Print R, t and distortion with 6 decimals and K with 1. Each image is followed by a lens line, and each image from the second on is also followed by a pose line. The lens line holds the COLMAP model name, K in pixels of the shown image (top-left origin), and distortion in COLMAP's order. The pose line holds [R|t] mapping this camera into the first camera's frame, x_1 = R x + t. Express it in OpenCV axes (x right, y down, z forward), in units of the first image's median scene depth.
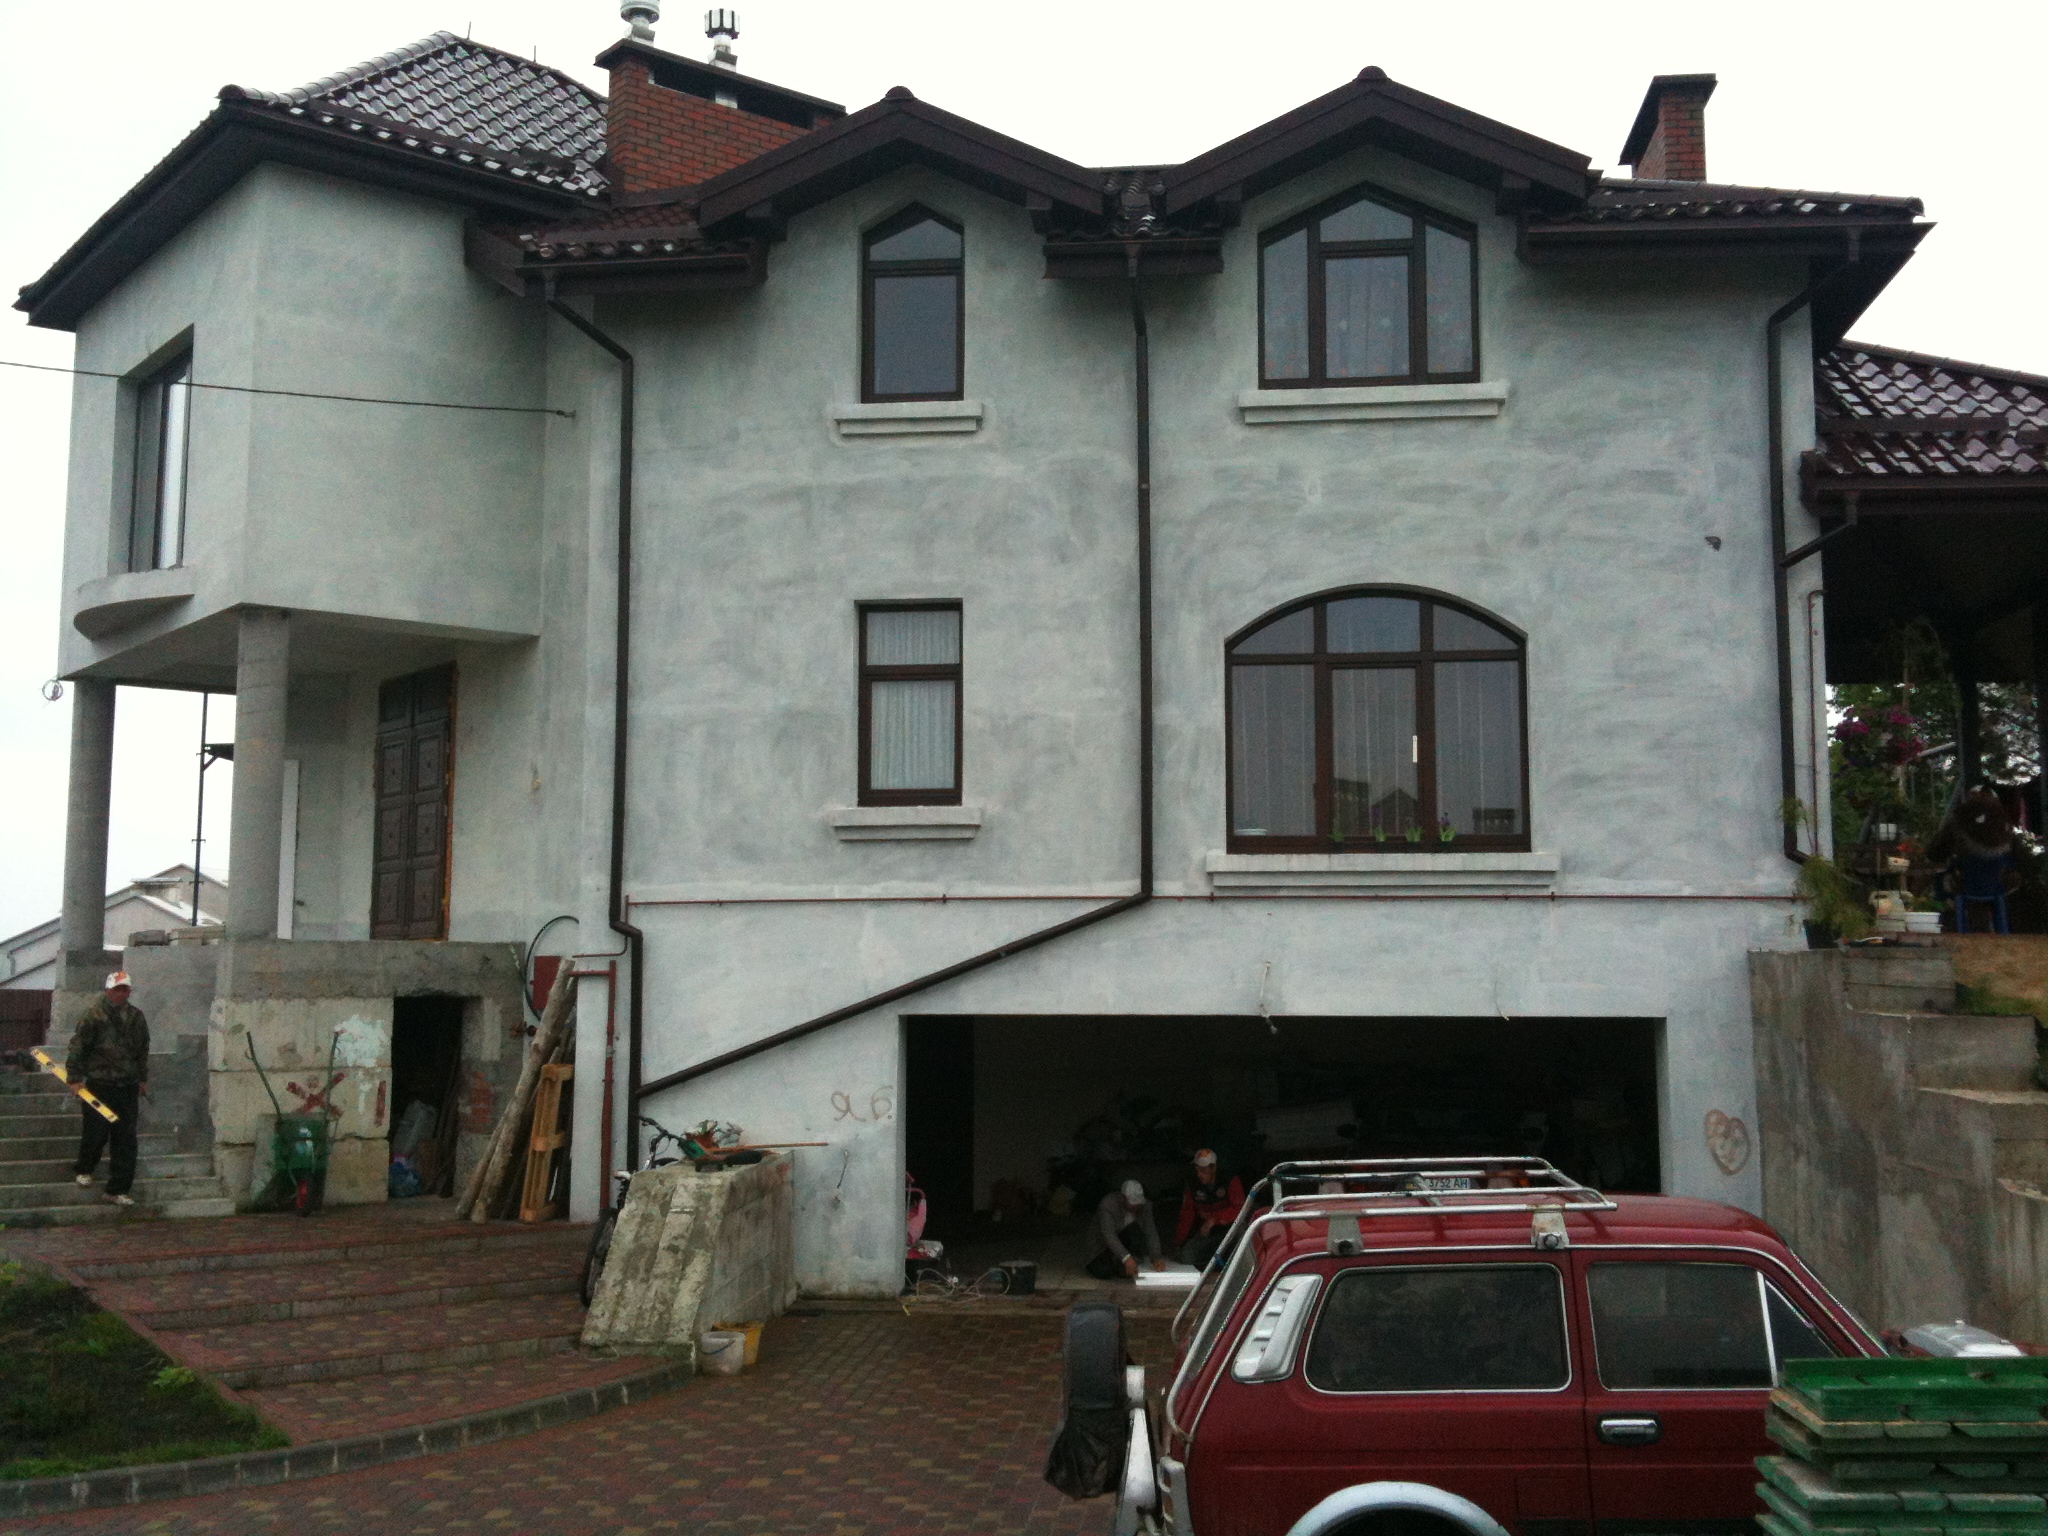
lens RADIAL K [[2124.4, 0, 1037.8], [0, 2124.4, 728.3], [0, 0, 1]] dist [0.108618, -0.304802]
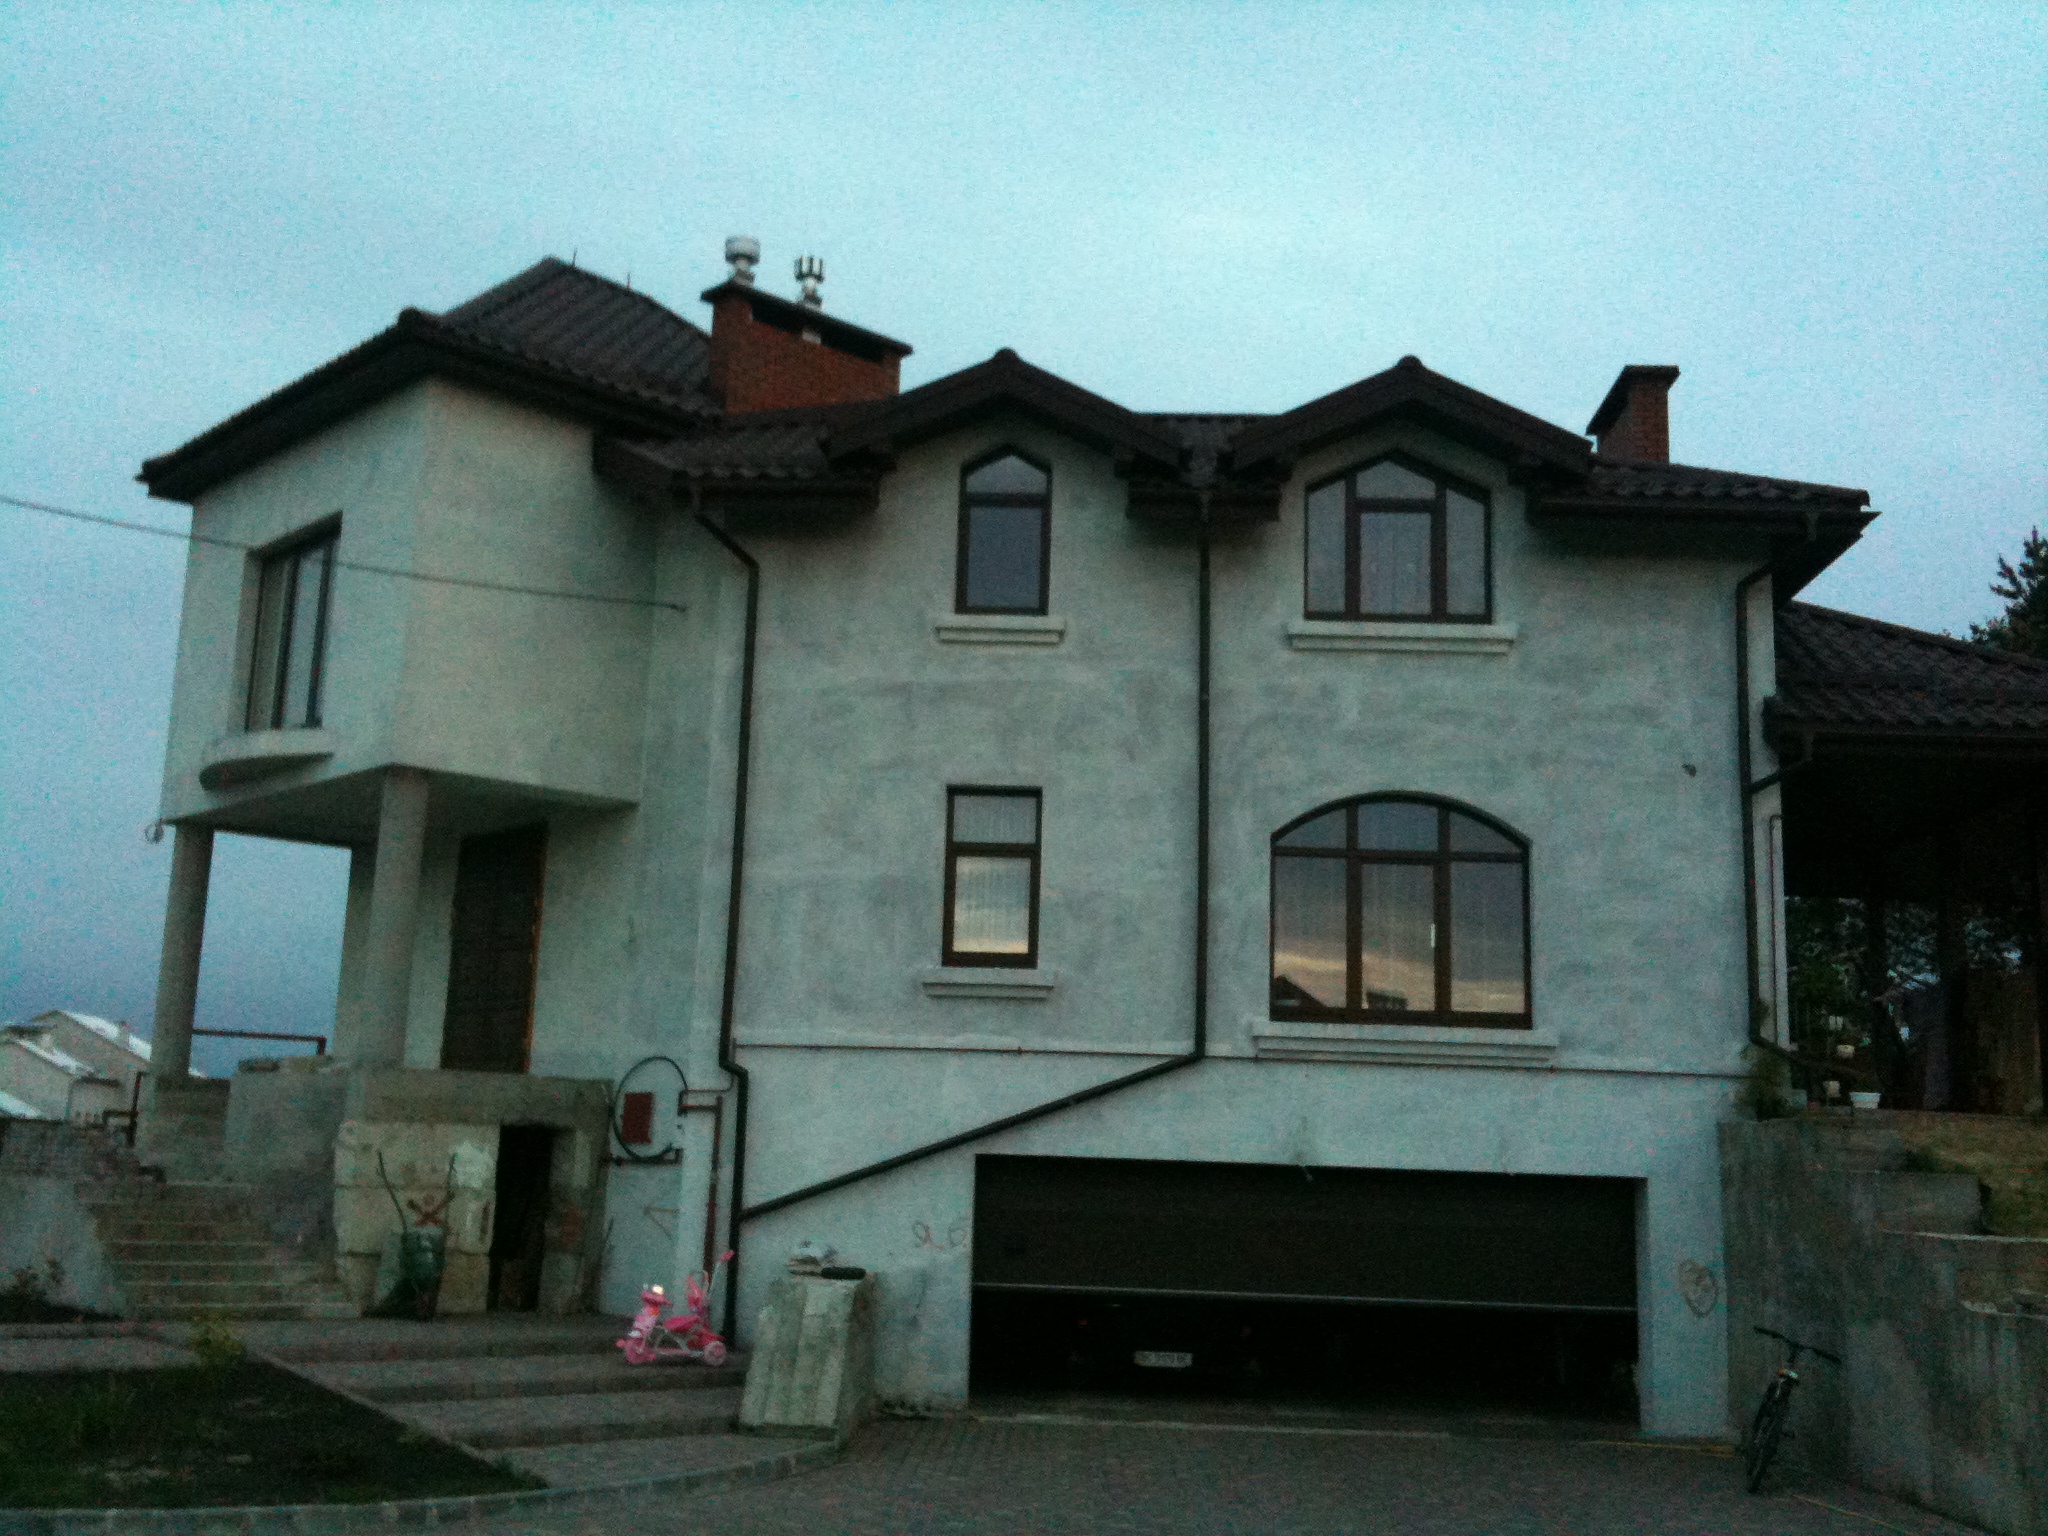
lens RADIAL K [[2124.4, 0, 1037.8], [0, 2124.4, 728.3], [0, 0, 1]] dist [0.108618, -0.304802]
pose [[0.997036, 0.046888, 0.061001, -0.109588], [-0.041530, 0.995402, -0.086318, 0.006377], [-0.064768, 0.083529, 0.994398, -0.141243]]
